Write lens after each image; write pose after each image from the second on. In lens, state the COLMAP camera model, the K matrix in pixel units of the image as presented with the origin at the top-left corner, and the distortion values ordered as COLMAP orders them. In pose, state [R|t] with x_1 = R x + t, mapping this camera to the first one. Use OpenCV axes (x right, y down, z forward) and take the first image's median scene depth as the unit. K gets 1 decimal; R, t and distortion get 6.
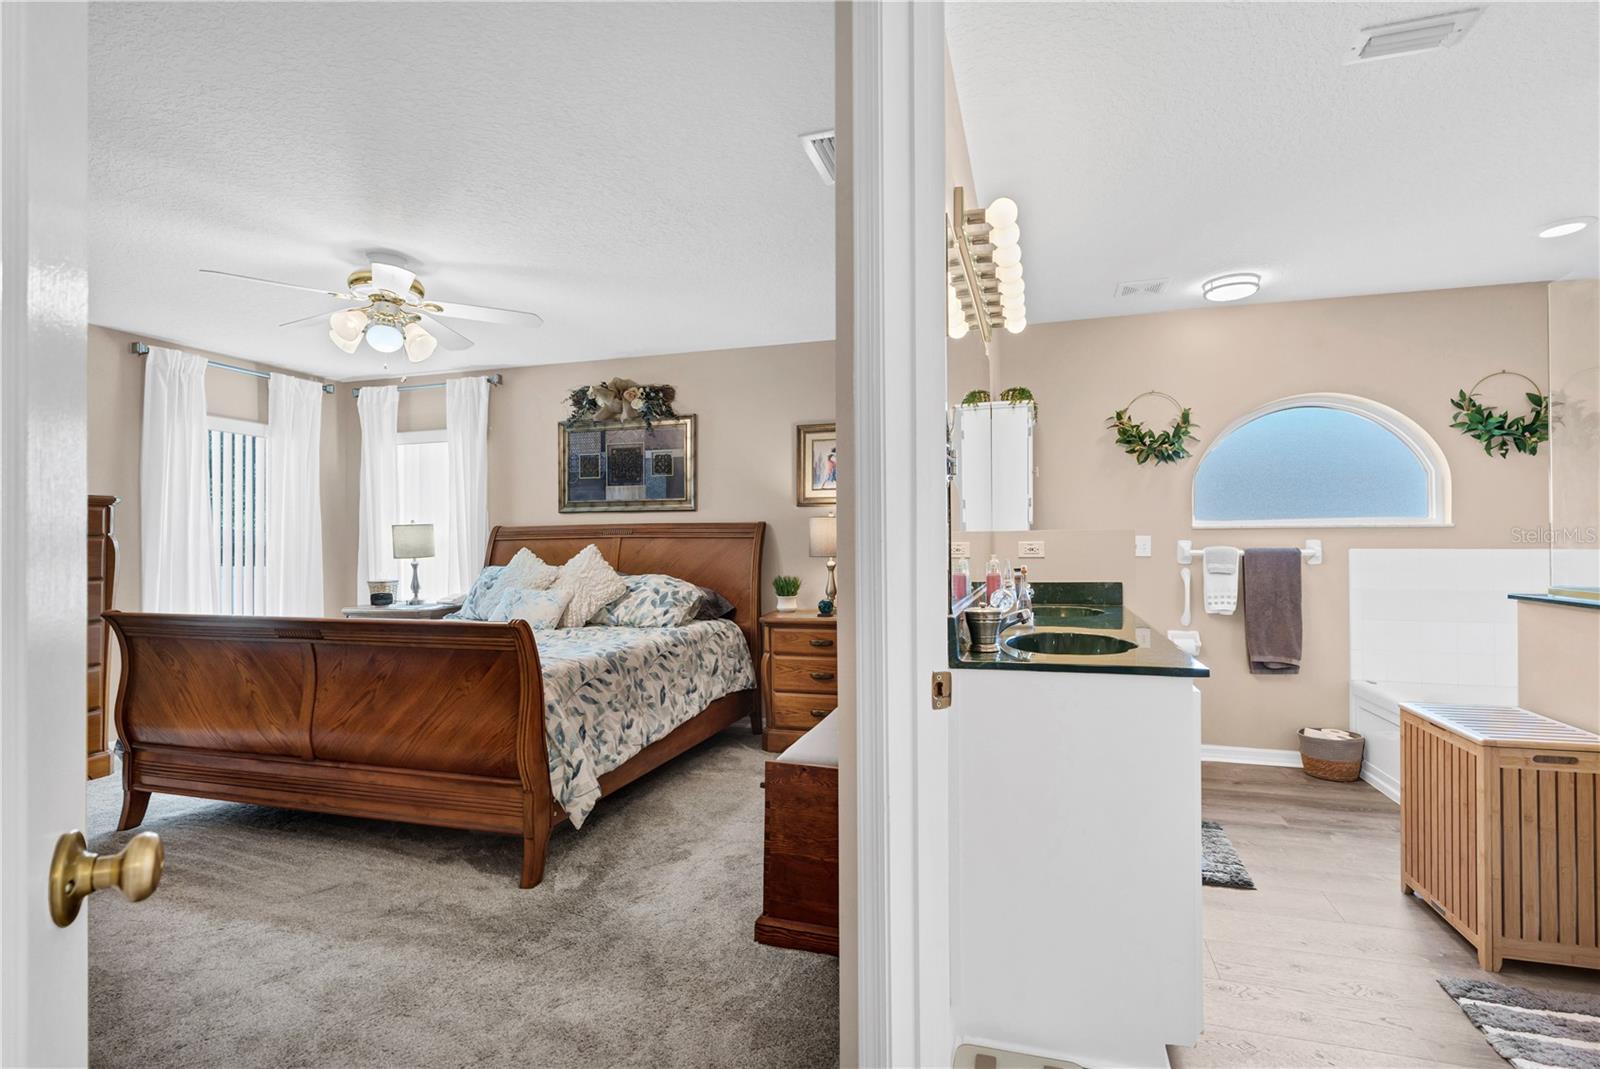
lens RADIAL K [[749.8, 0, 802.2], [0, 749.8, 537.7], [0, 0, 1]] dist [-0.009145, 0.001987]
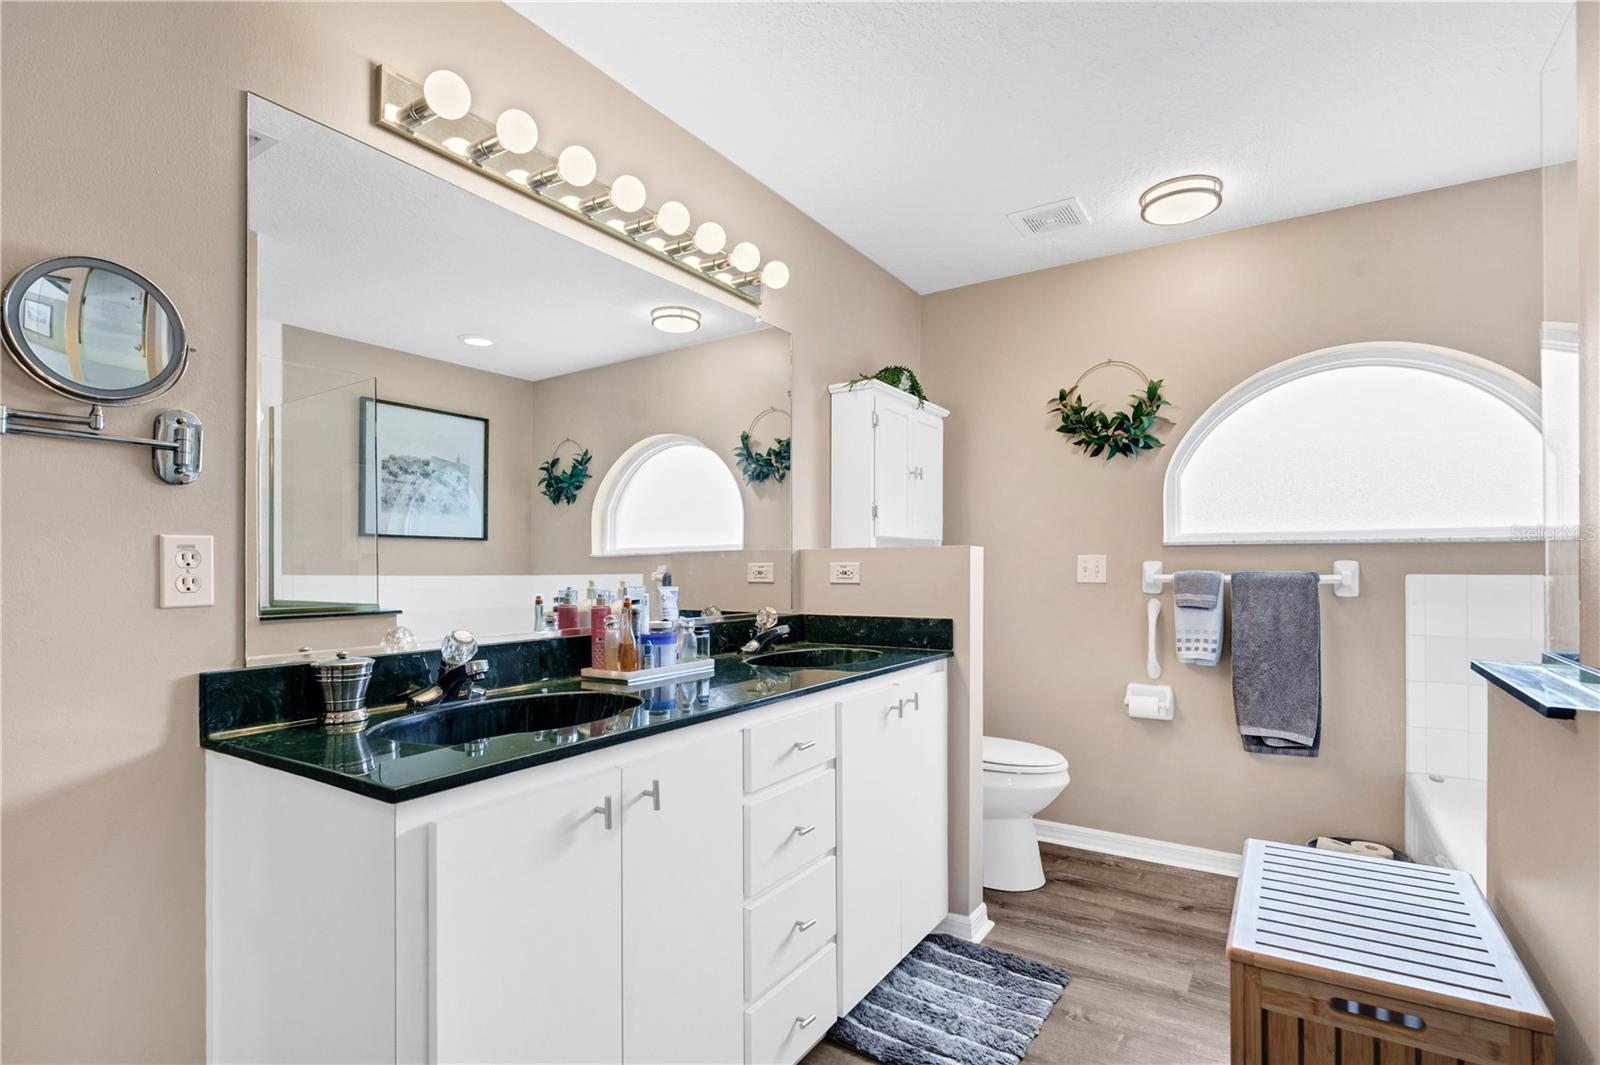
lens RADIAL K [[749.8, 0, 775.2], [0, 749.8, 557.4], [0, 0, 1]] dist [-0.009145, 0.001987]
pose [[0.960845, 0.002377, -0.277076, 0.367138], [-0.001795, 0.999996, 0.002356, -0.001170], [0.277080, -0.001767, 0.960845, 0.200850]]
